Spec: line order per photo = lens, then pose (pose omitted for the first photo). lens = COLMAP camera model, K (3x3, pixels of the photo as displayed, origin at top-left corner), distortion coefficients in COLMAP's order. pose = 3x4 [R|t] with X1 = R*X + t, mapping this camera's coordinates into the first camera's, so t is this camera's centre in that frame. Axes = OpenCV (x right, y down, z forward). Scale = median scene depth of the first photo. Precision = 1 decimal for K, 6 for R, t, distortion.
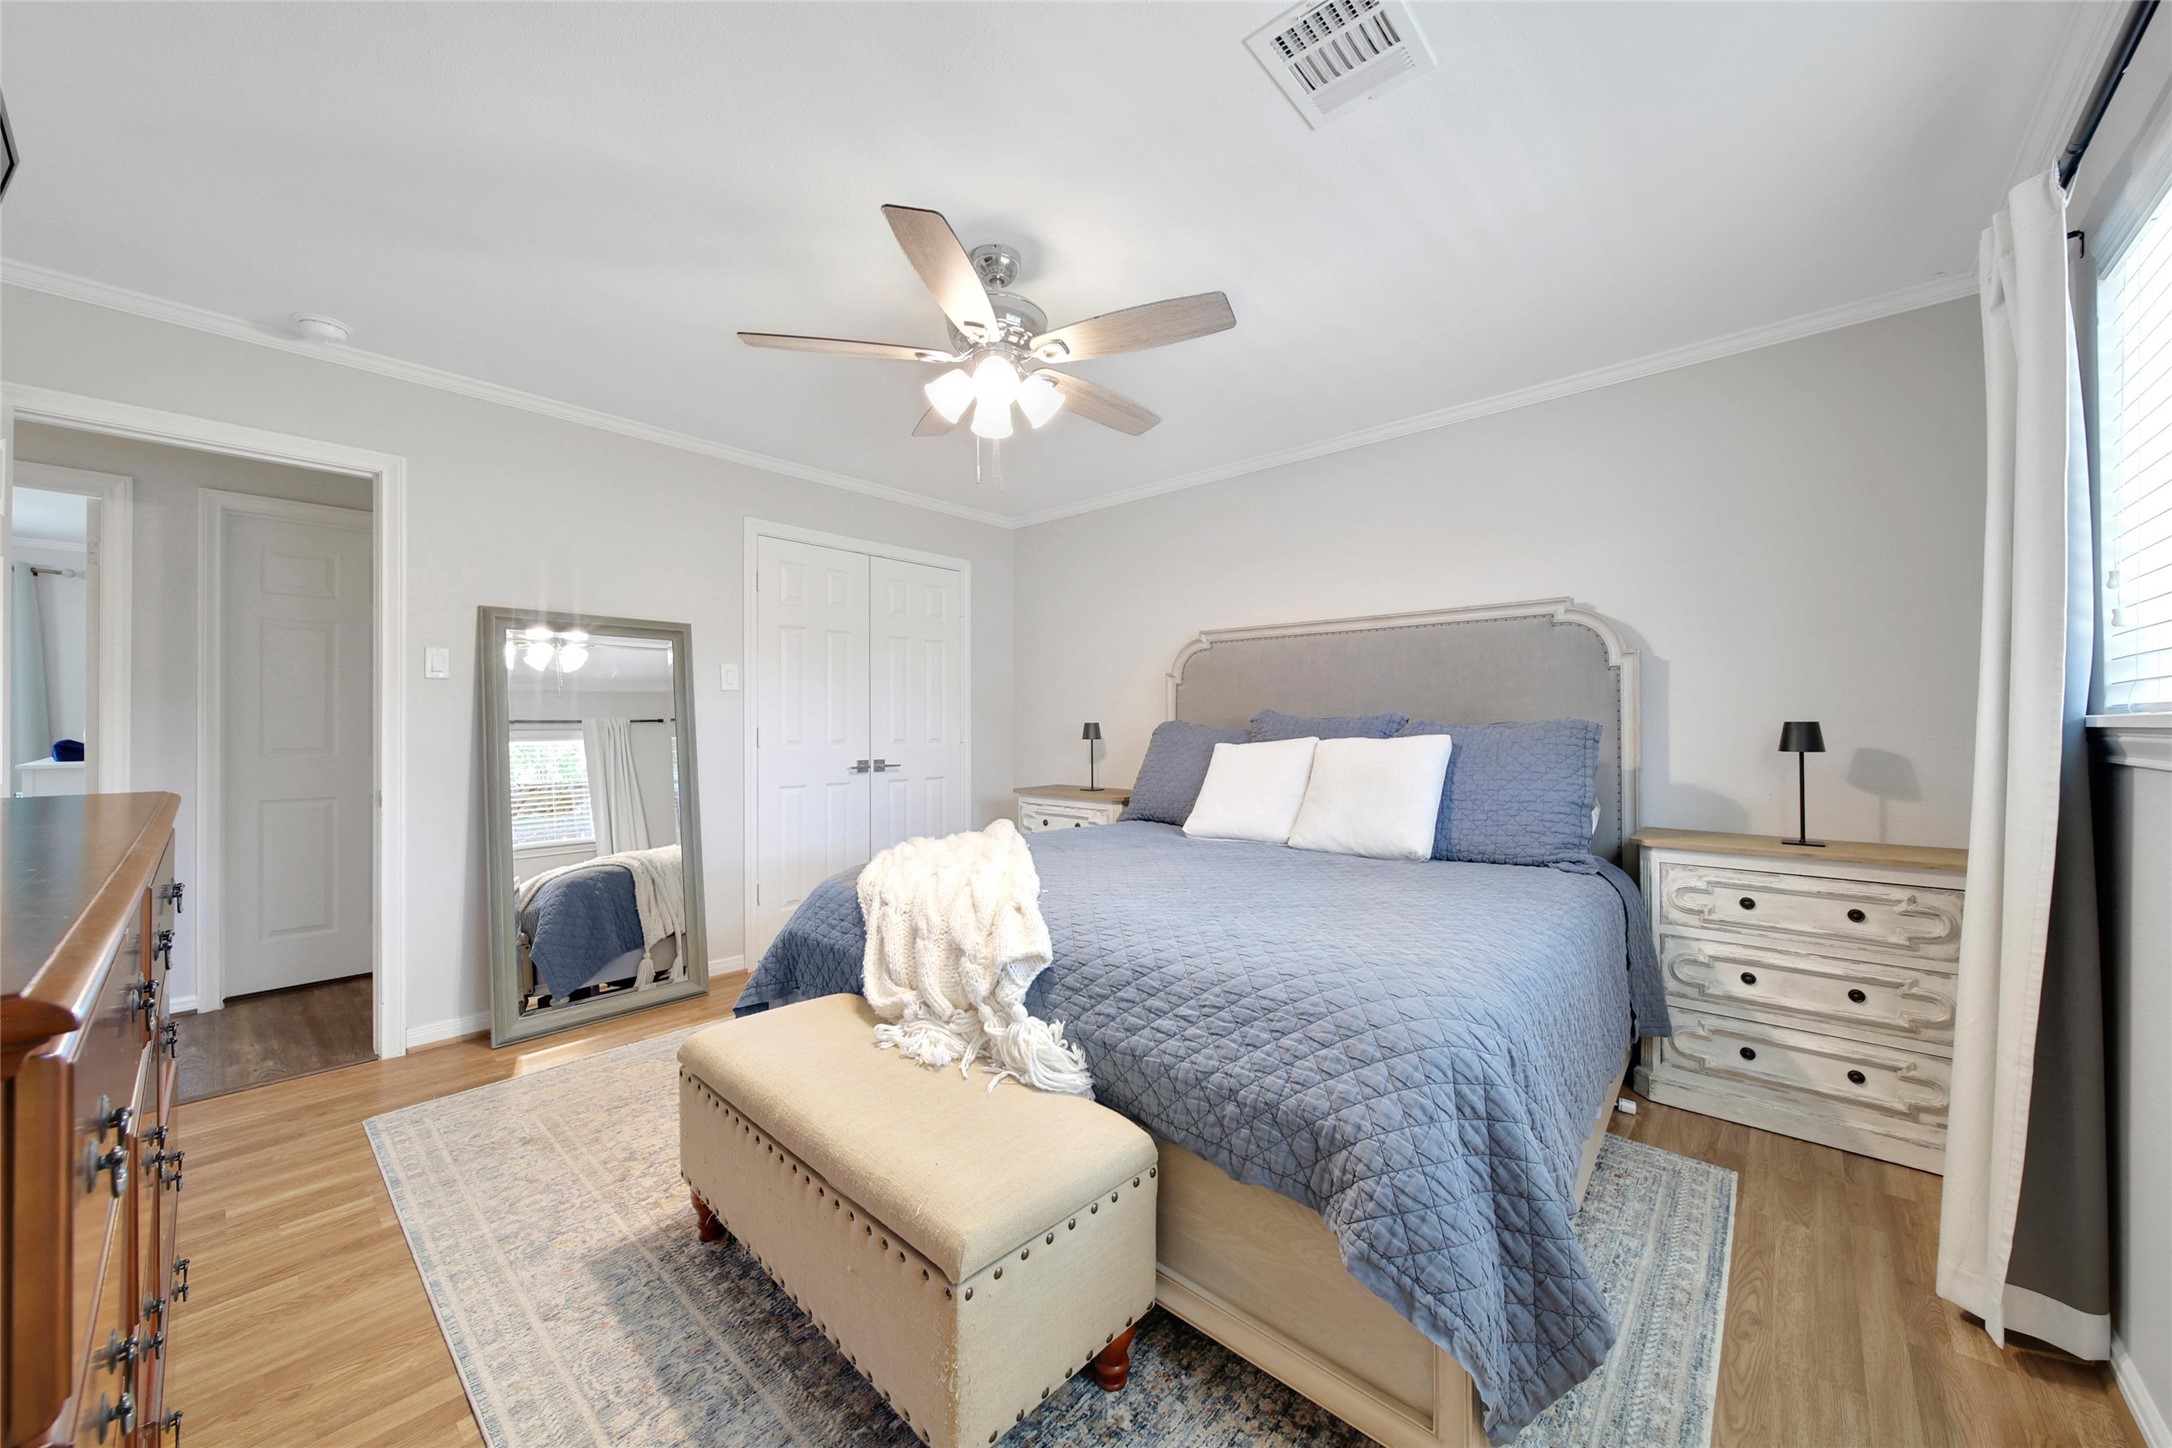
lens RADIAL K [[789.8, 0, 1093.5], [0, 789.8, 726.8], [0, 0, 1]] dist [0.002157, -0.000079]
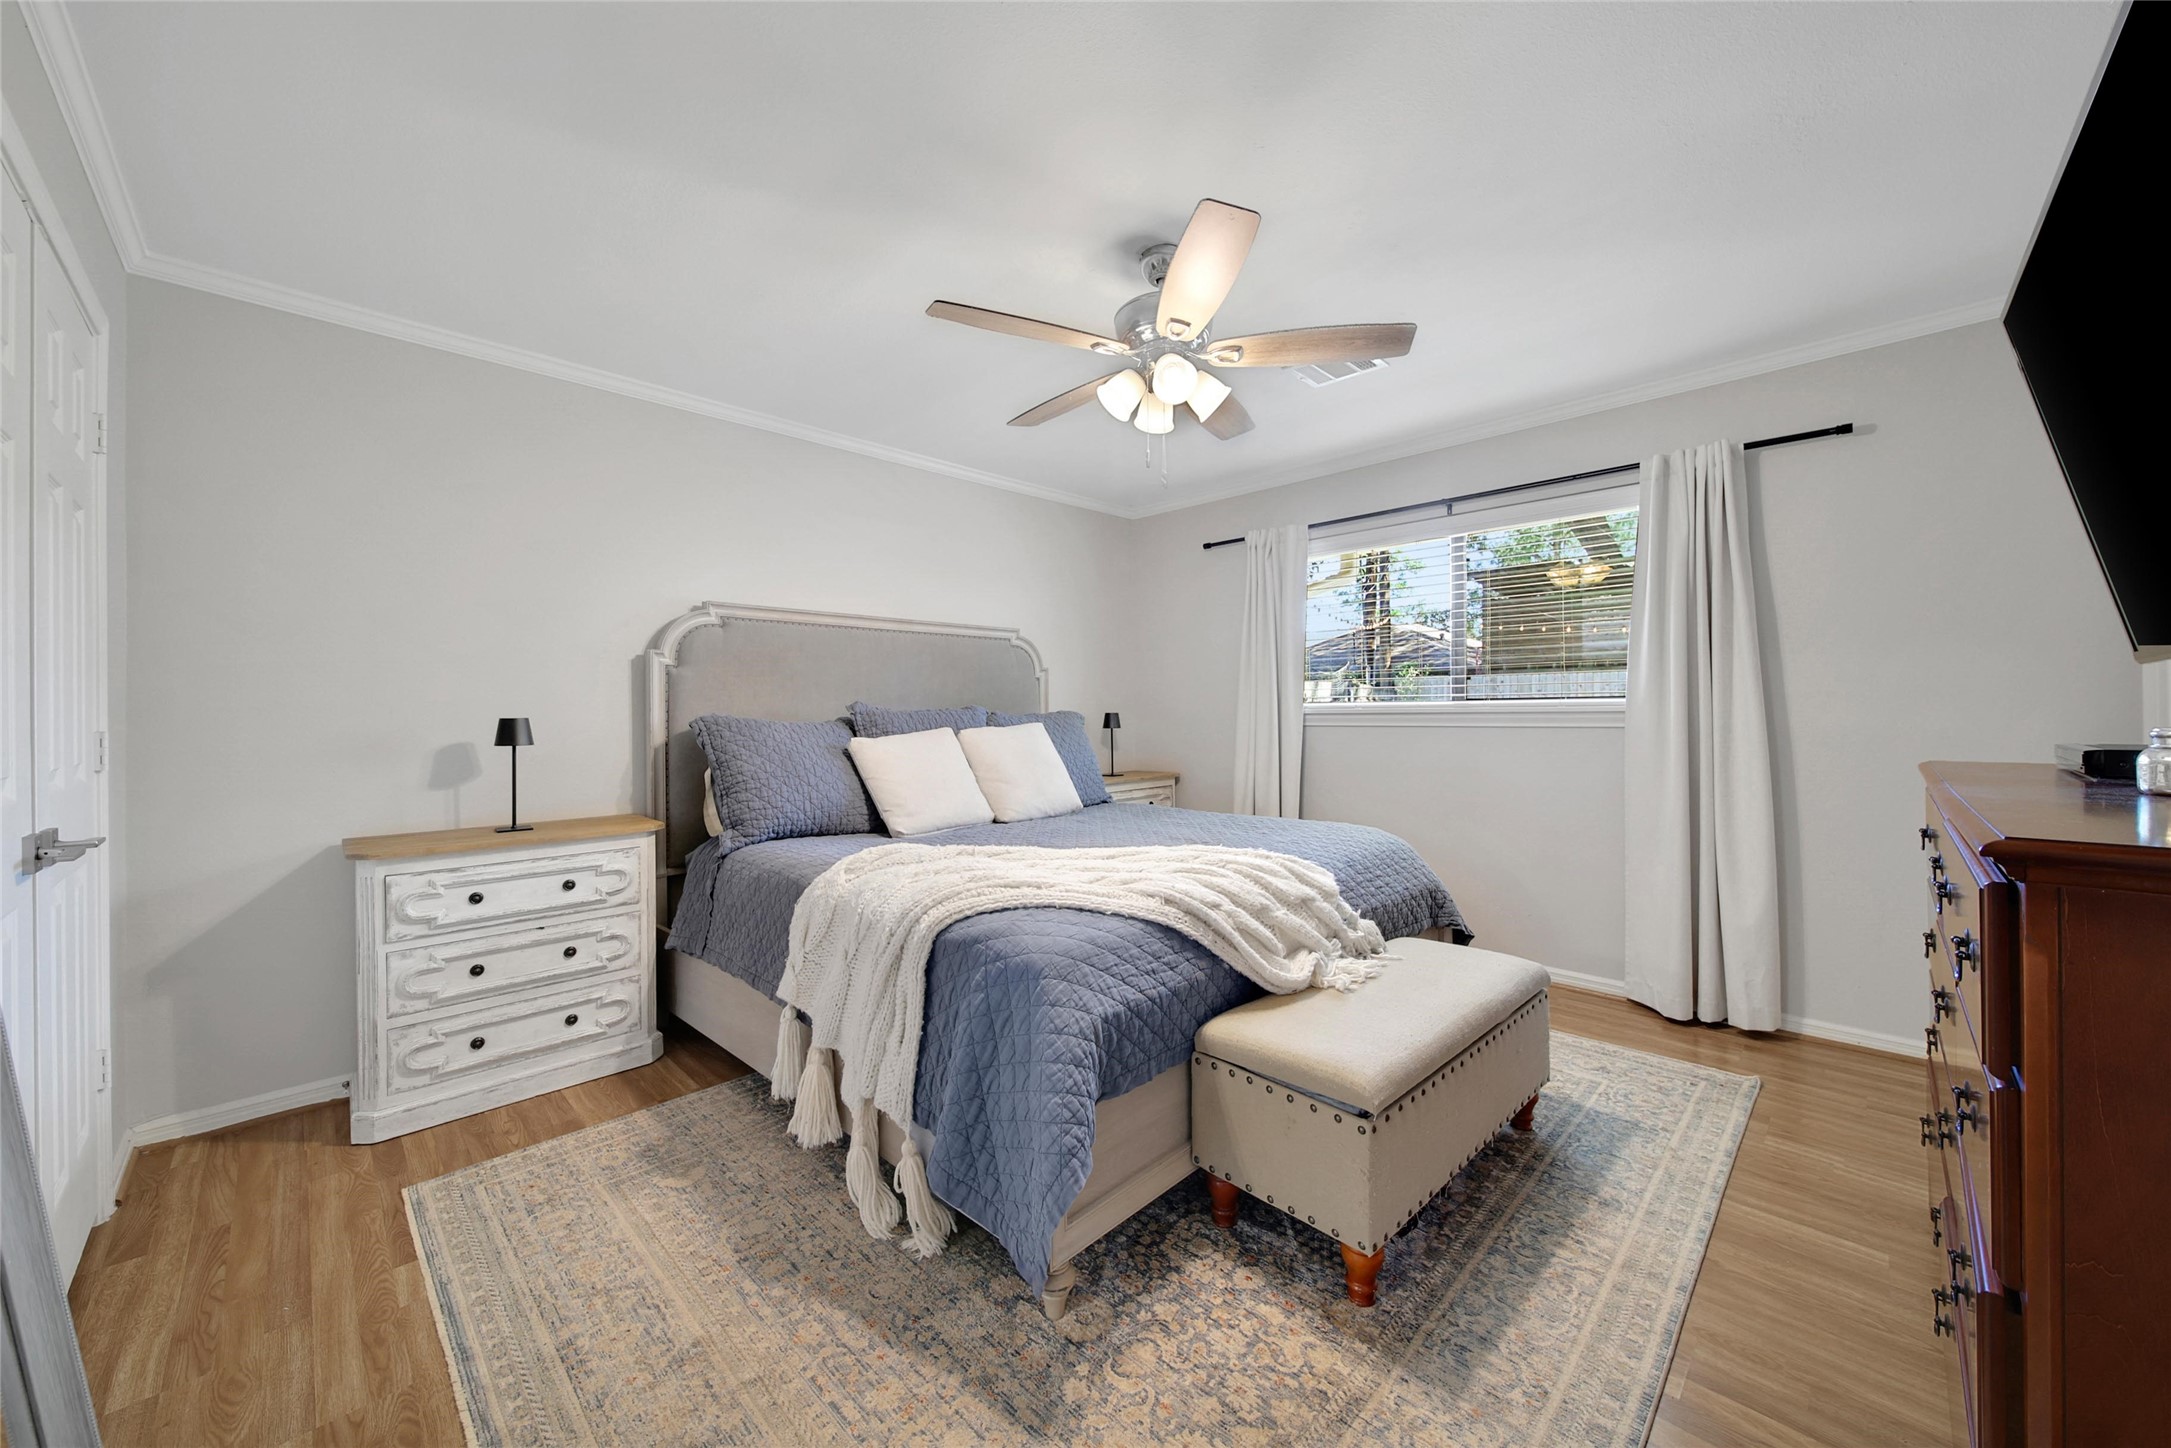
lens RADIAL K [[789.4, 0, 1093.2], [0, 789.4, 709.7], [0, 0, 1]] dist [0.002157, -0.000079]
pose [[0.051277, 0.005723, 0.998668, -0.949375], [0.014007, 0.999881, -0.006450, -0.002319], [-0.998586, 0.014319, 0.051191, 0.860529]]
